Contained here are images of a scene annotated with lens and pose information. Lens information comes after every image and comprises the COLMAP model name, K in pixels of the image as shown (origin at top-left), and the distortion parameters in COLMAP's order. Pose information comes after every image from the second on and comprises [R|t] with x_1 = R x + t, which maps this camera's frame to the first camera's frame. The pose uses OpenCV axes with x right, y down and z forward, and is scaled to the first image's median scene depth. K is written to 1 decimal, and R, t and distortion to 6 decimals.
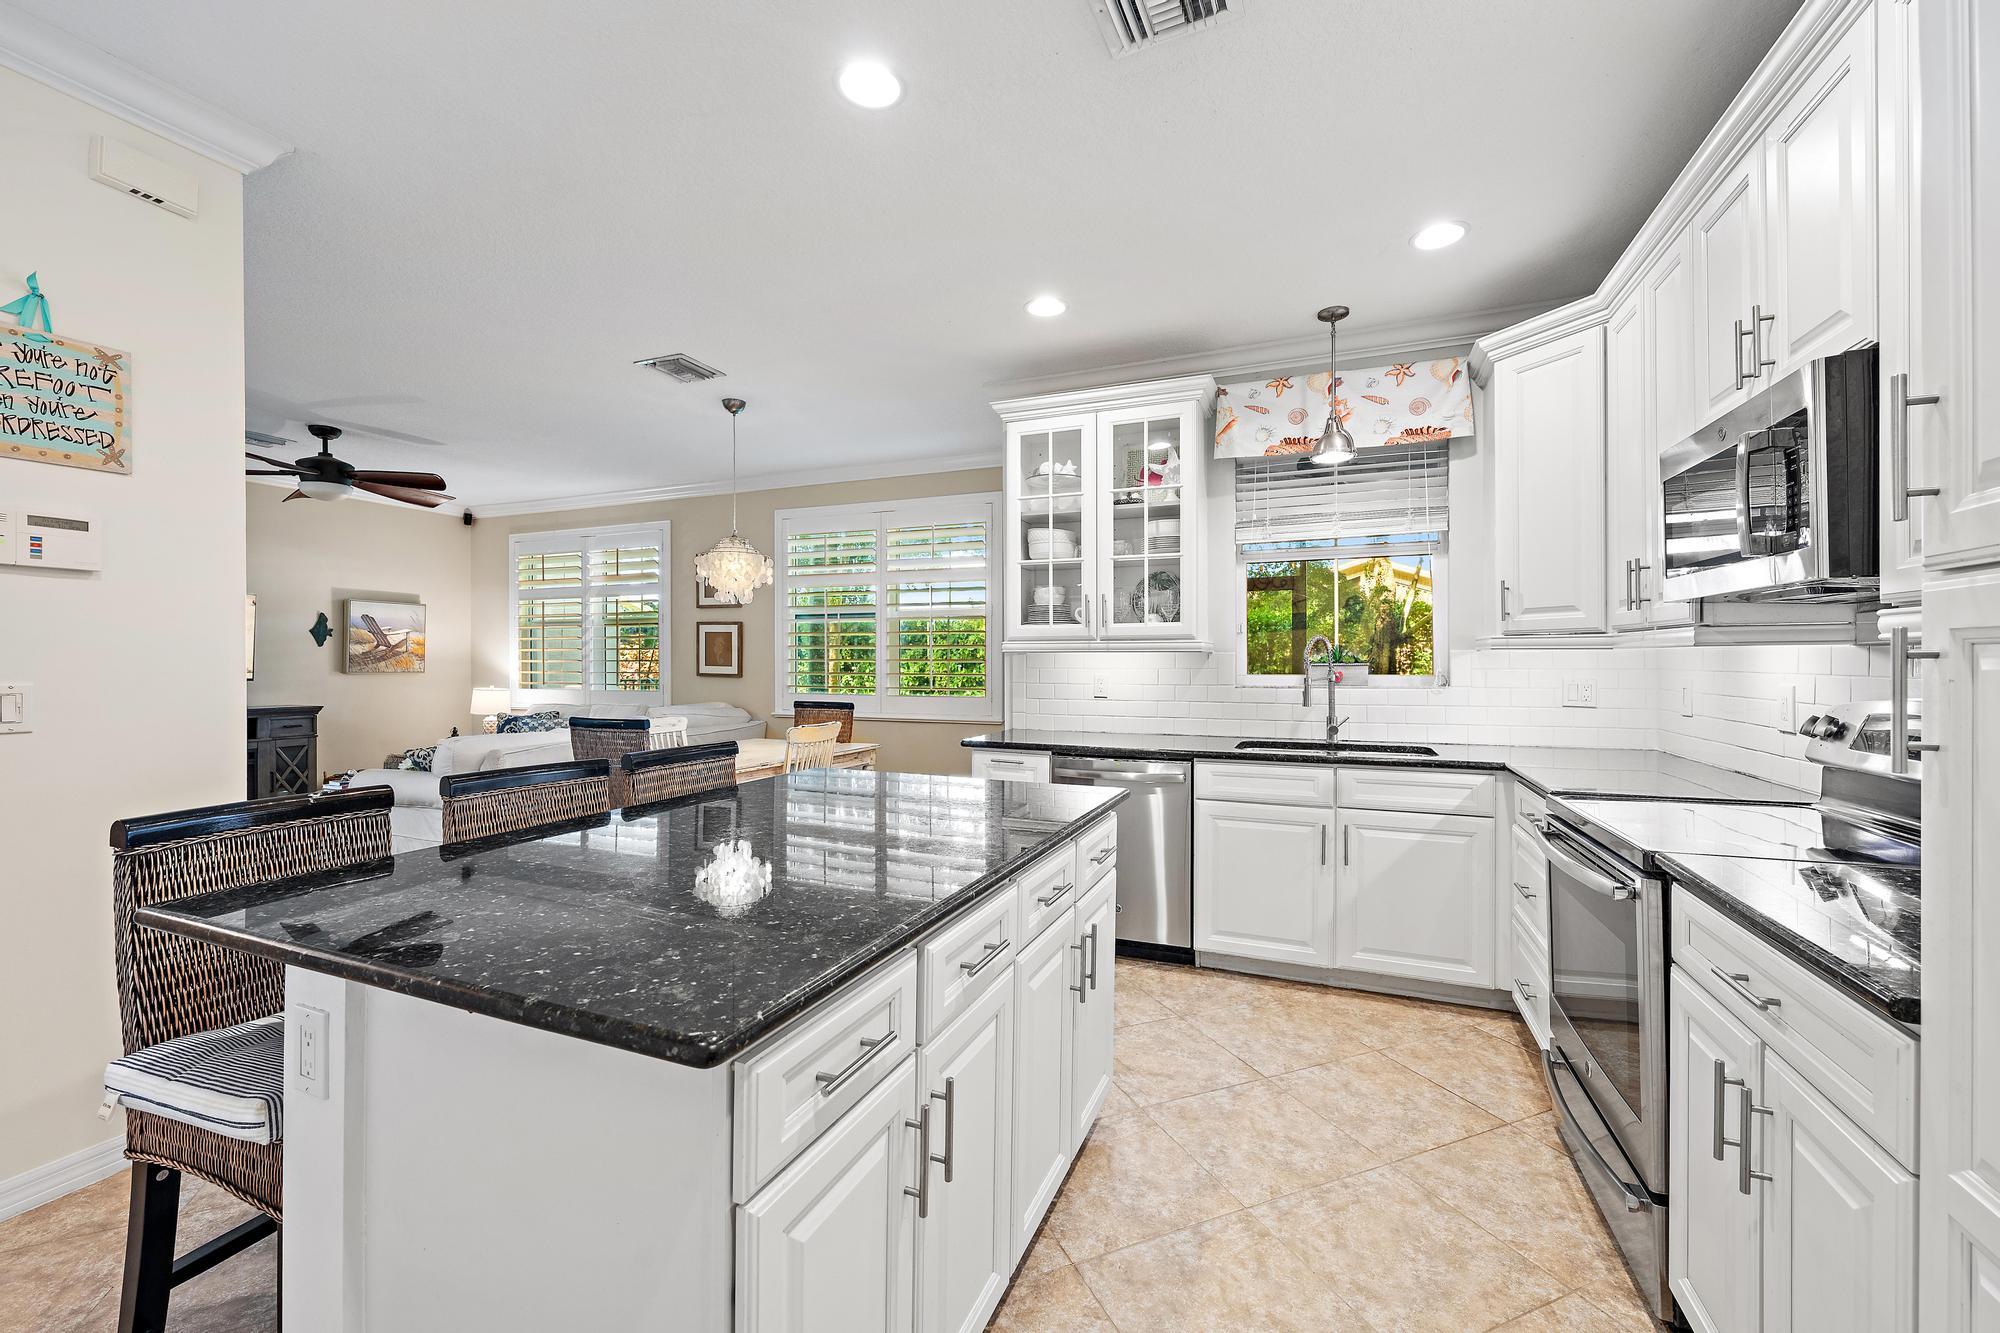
lens RADIAL K [[800.1, 0, 1008.3], [0, 800.1, 662.5], [0, 0, 1]] dist [0.000065, 0.000251]
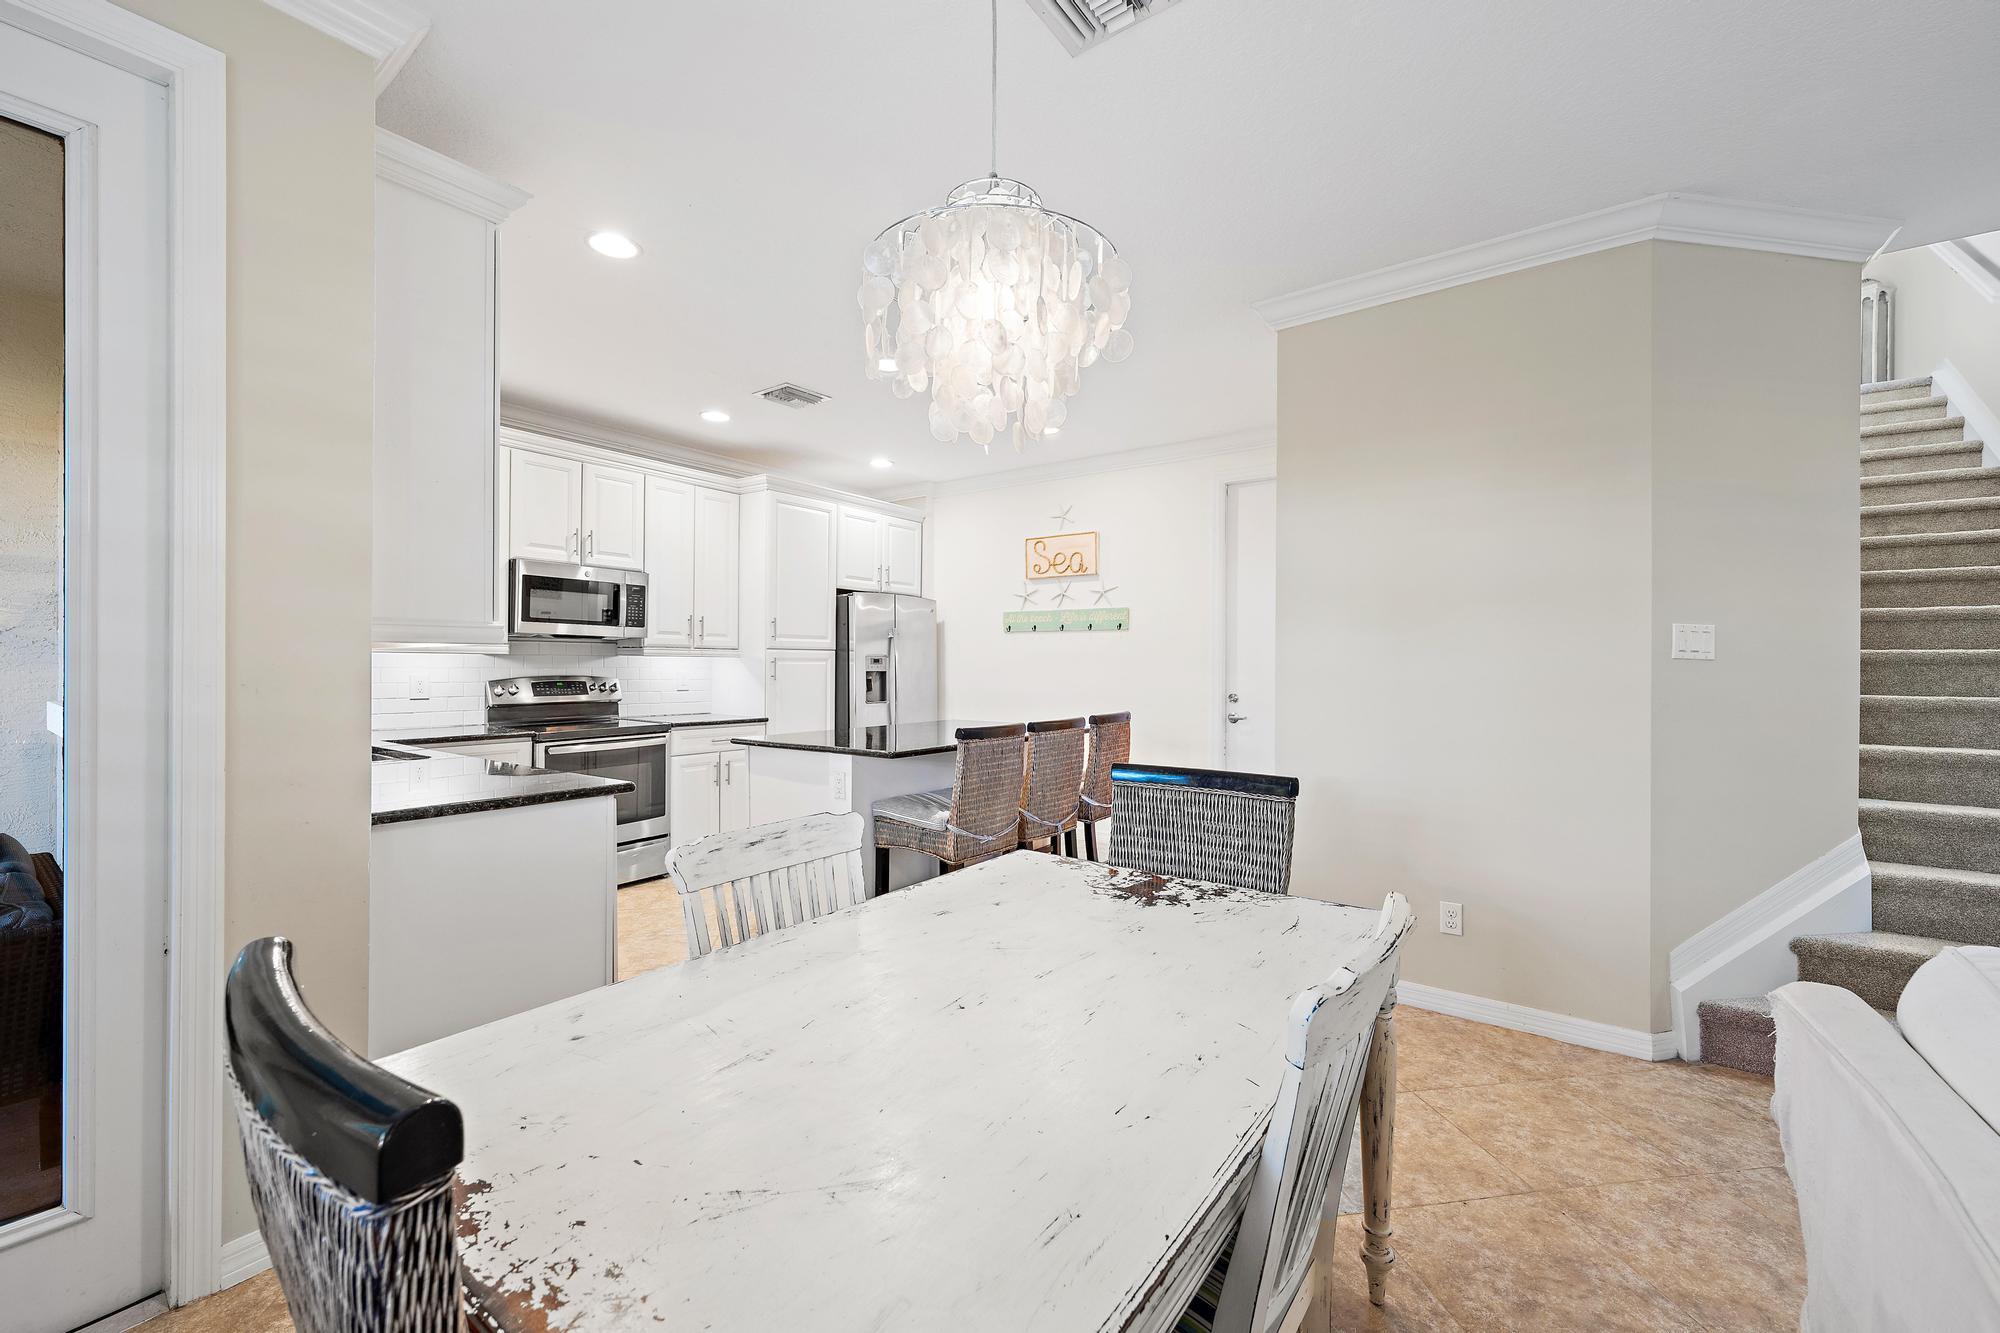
lens RADIAL K [[800.1, 0, 1004.0], [0, 800.1, 665.8], [0, 0, 1]] dist [0.000065, 0.000251]
pose [[-0.970209, -0.002317, 0.242260, -0.509183], [-0.001449, 0.999992, 0.003760, -0.000159], [-0.242267, 0.003296, -0.970204, 1.560521]]
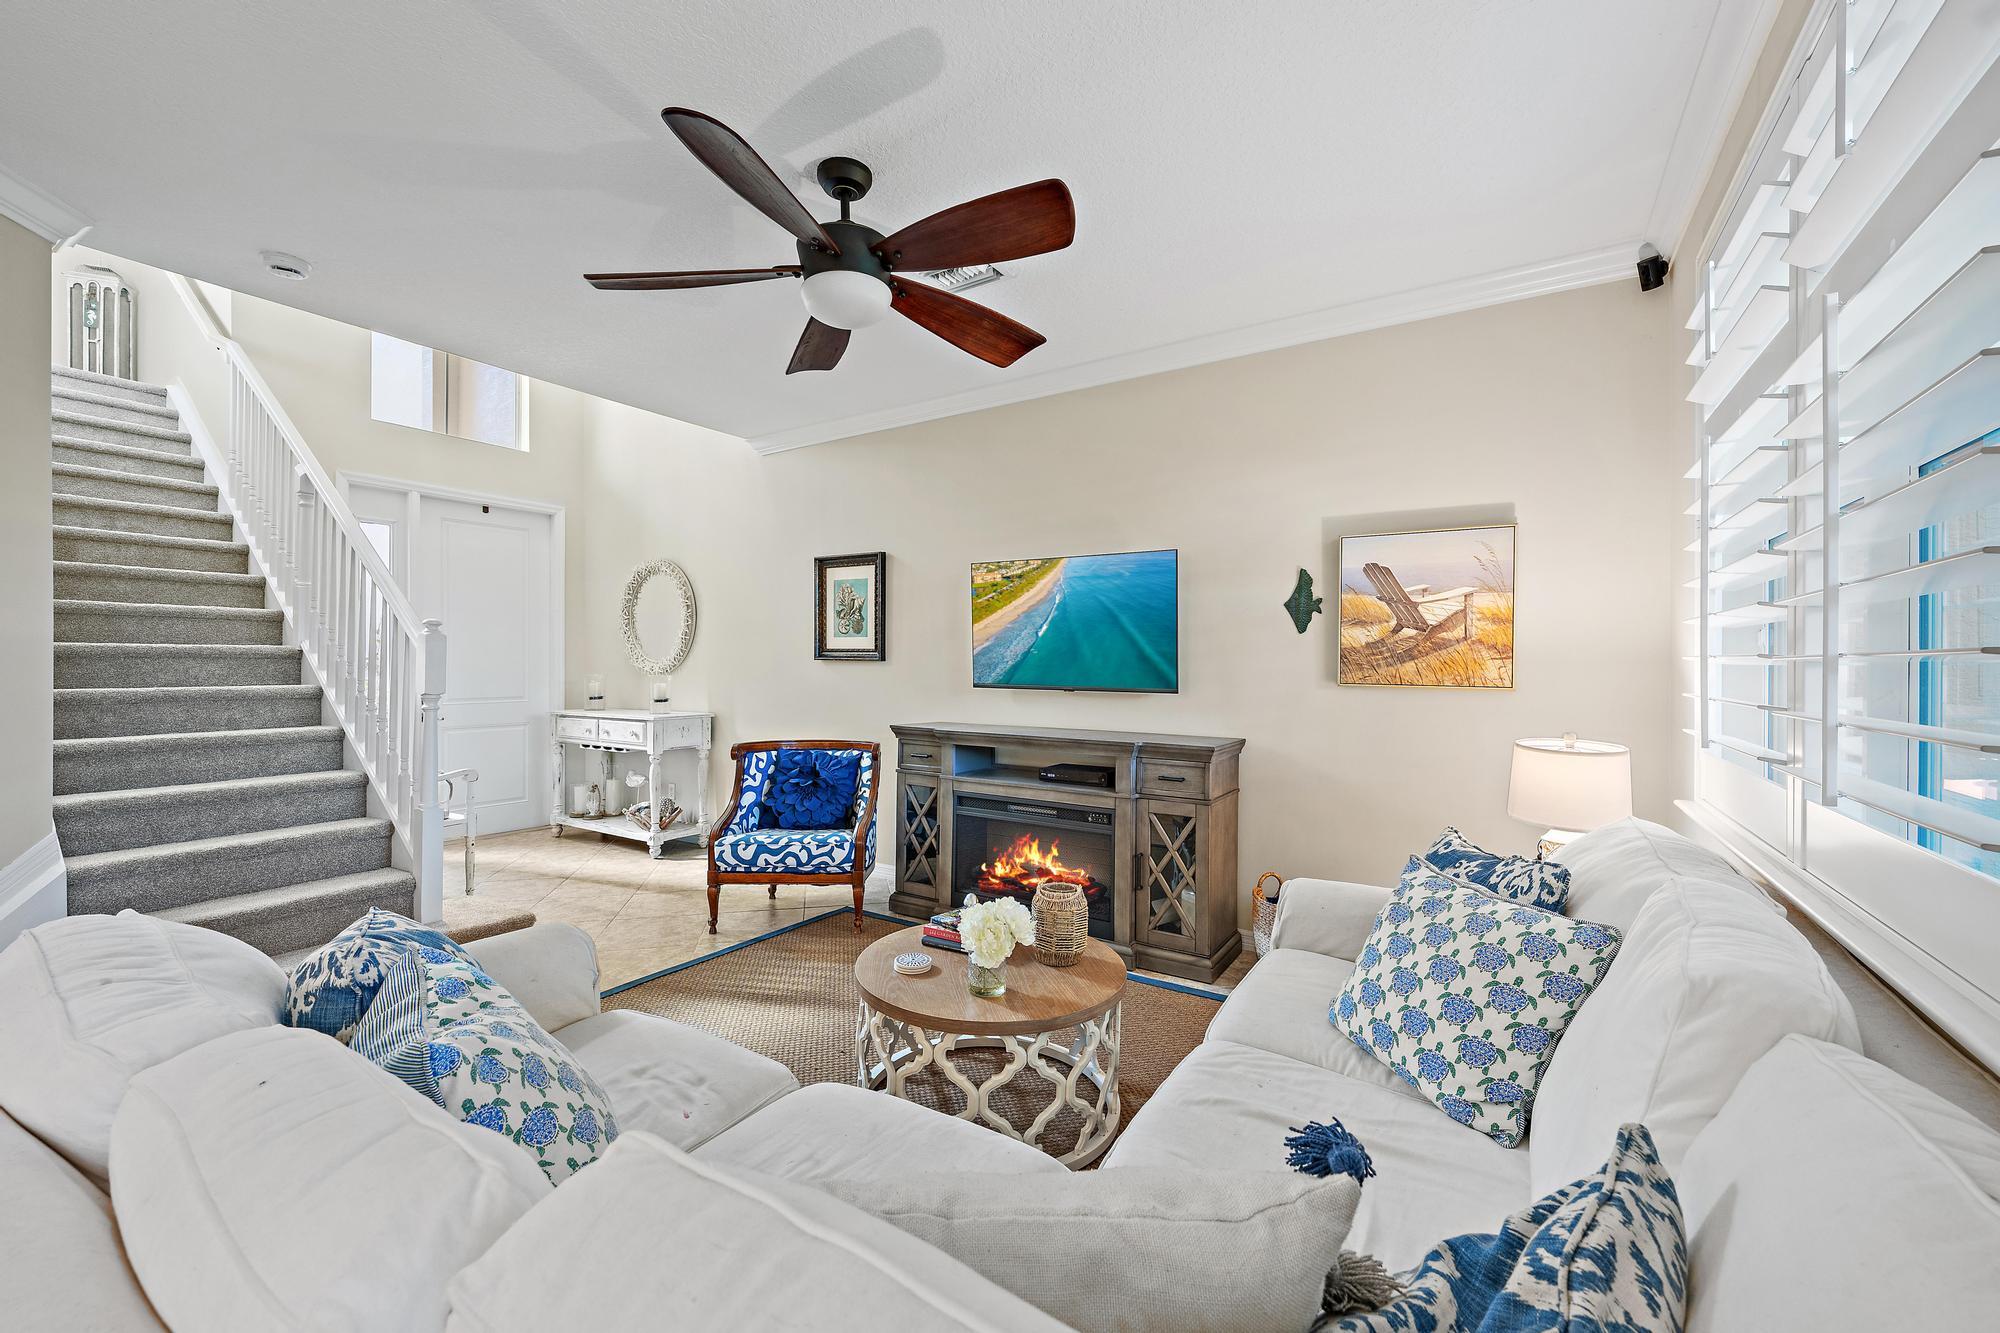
lens RADIAL K [[800.1, 0, 1003.4], [0, 800.1, 658.0], [0, 0, 1]] dist [0.000065, 0.000251]
pose [[-0.171969, -0.004810, -0.985091, -0.571348], [-0.004780, 0.999980, -0.004048, -0.000766], [0.985091, 0.004013, -0.171989, 1.682366]]
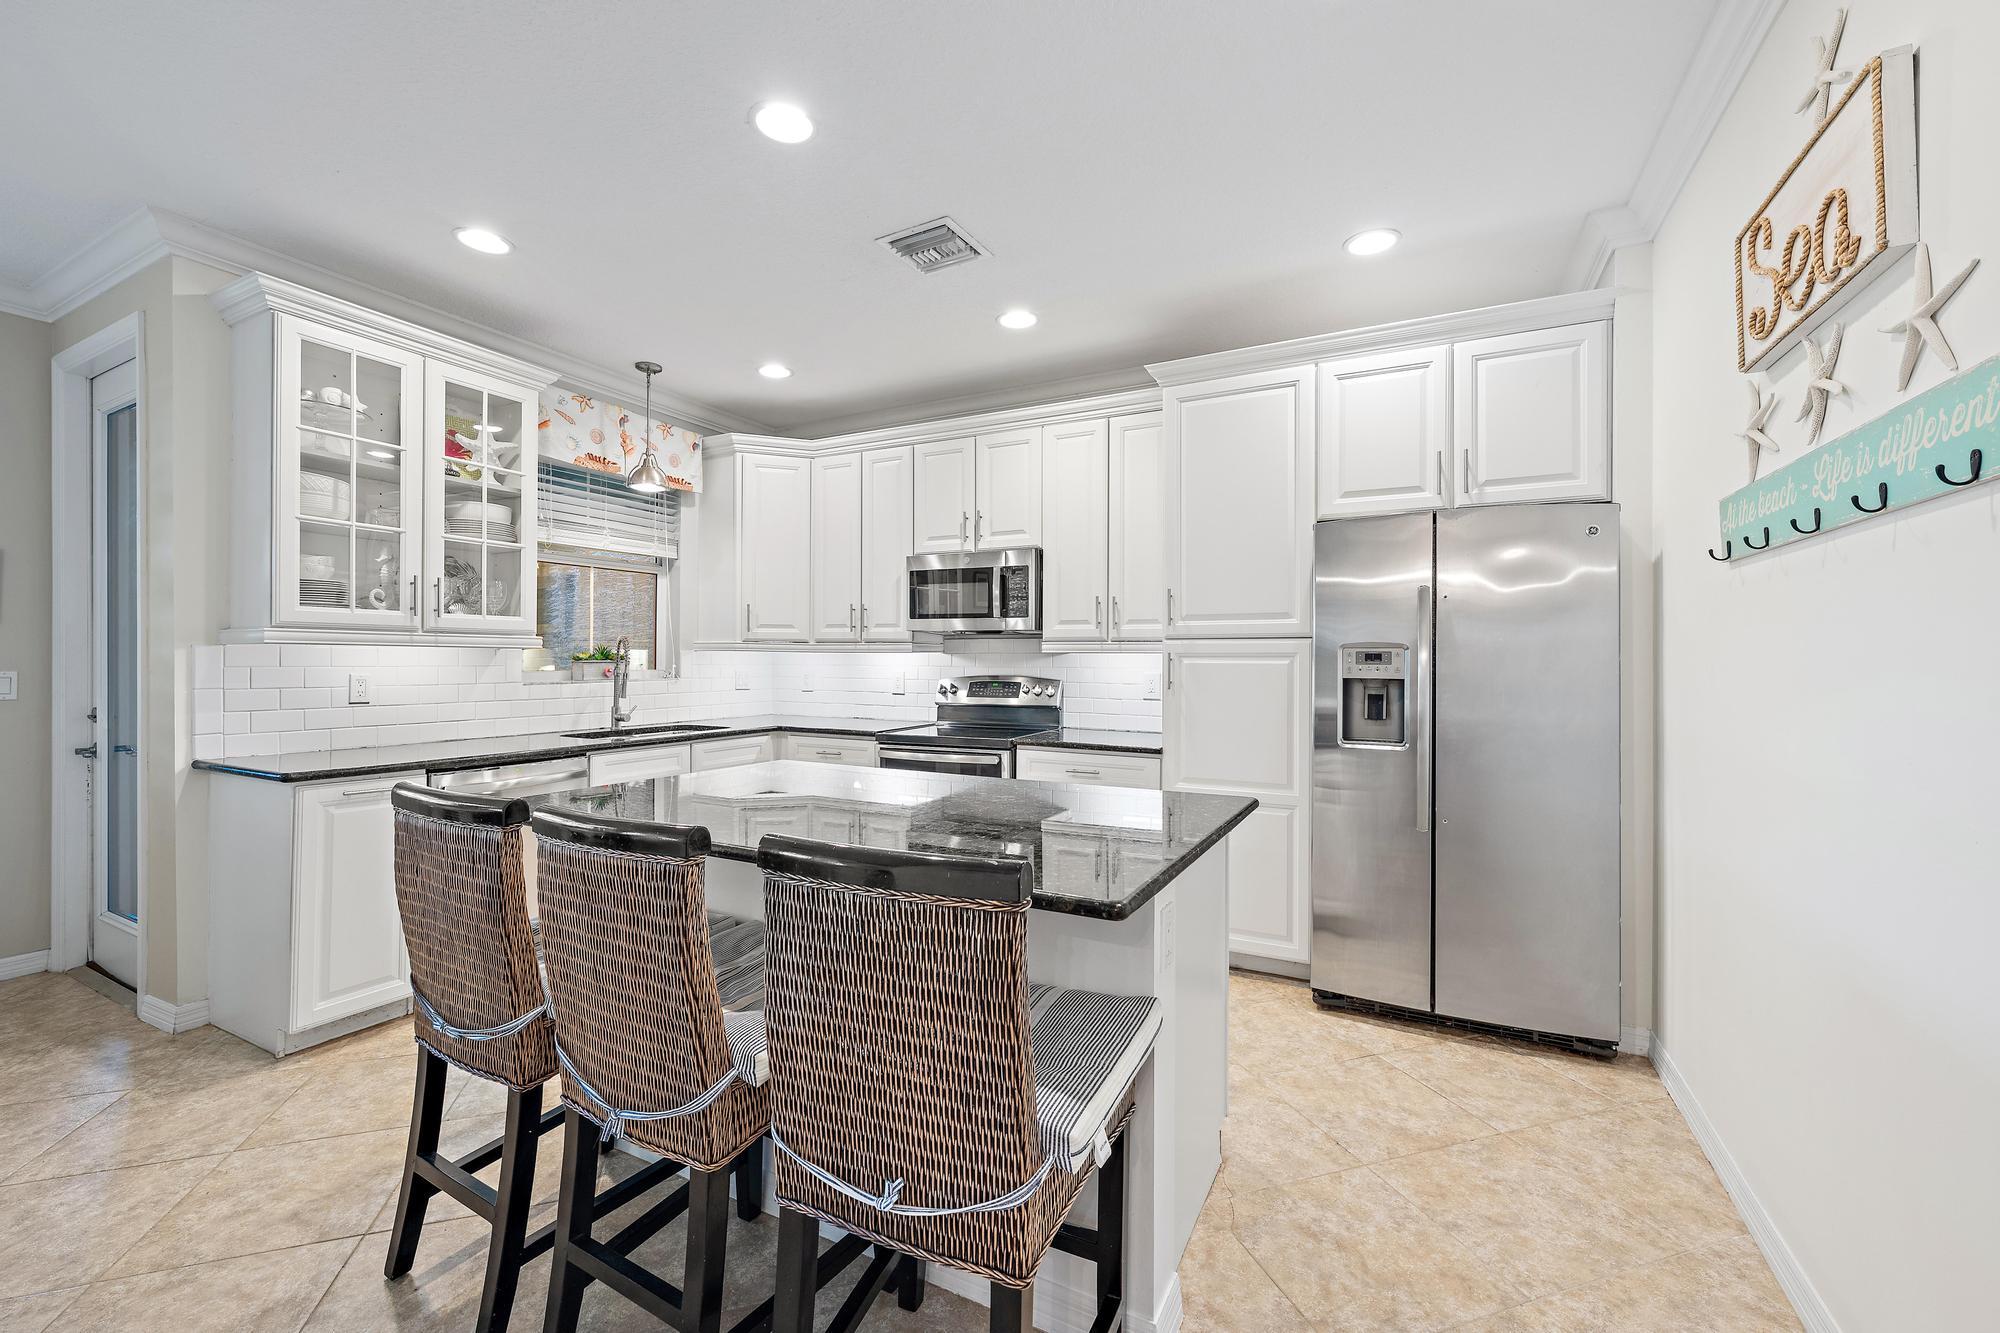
lens RADIAL K [[800.1, 0, 1005.2], [0, 800.1, 658.6], [0, 0, 1]] dist [0.000065, 0.000251]
pose [[0.091748, 0.004010, 0.995774, -0.673981], [-0.001849, 0.999991, -0.003857, 0.001541], [-0.995781, -0.001487, 0.091754, 0.333322]]
